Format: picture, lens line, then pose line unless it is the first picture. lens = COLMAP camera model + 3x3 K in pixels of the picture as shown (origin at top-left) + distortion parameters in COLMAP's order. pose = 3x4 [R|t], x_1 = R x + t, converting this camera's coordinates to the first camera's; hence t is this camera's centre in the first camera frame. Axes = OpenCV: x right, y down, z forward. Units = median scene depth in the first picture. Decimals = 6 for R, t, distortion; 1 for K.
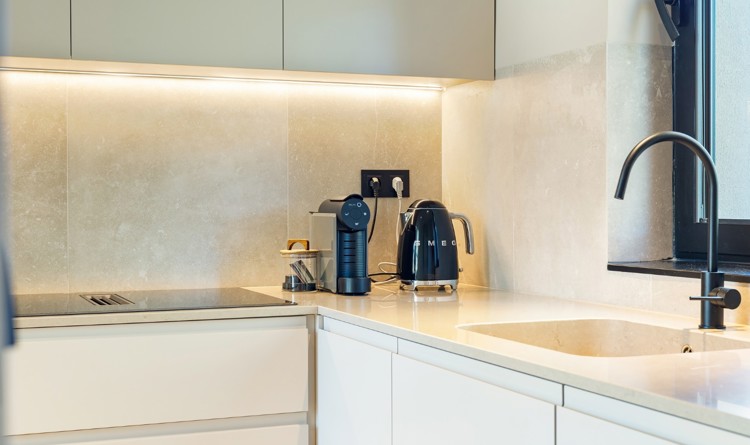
lens RADIAL K [[1078.5, 0, 375.0], [0, 1078.5, 222.5], [0, 0, 1]] dist [-0.009081, -0.077812]
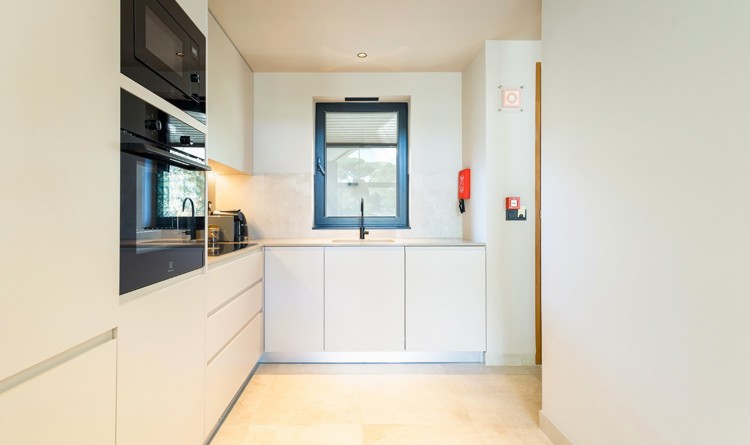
lens RADIAL K [[358.9, 0, 375.0], [0, 358.9, 222.5], [0, 0, 1]] dist [0.002447, 0.000525]
pose [[0.344326, -0.015414, 0.938724, -0.961443], [0.003692, 0.999880, 0.015064, -0.000951], [-0.938843, -0.001721, 0.344341, 0.311282]]
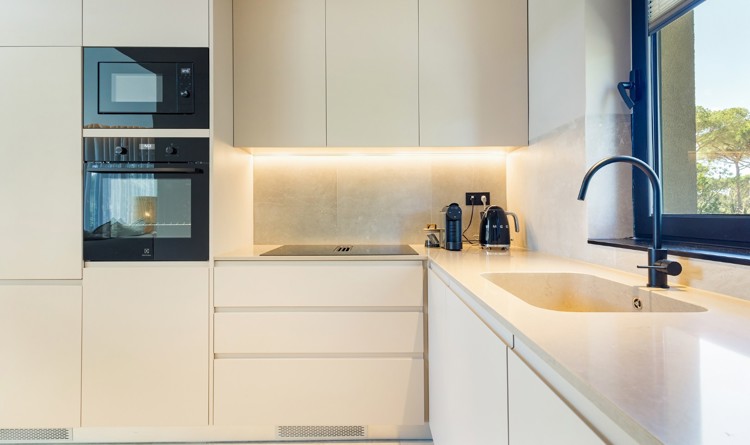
lens RADIAL K [[352.9, 0, 374.2], [0, 352.9, 207.7], [0, 0, 1]] dist [0.000664, 0.000139]
pose [[0.919750, -0.006846, -0.392445, 0.117984], [-0.004973, 0.999564, -0.029093, 0.004494], [0.392473, 0.028710, 0.919315, 0.322020]]
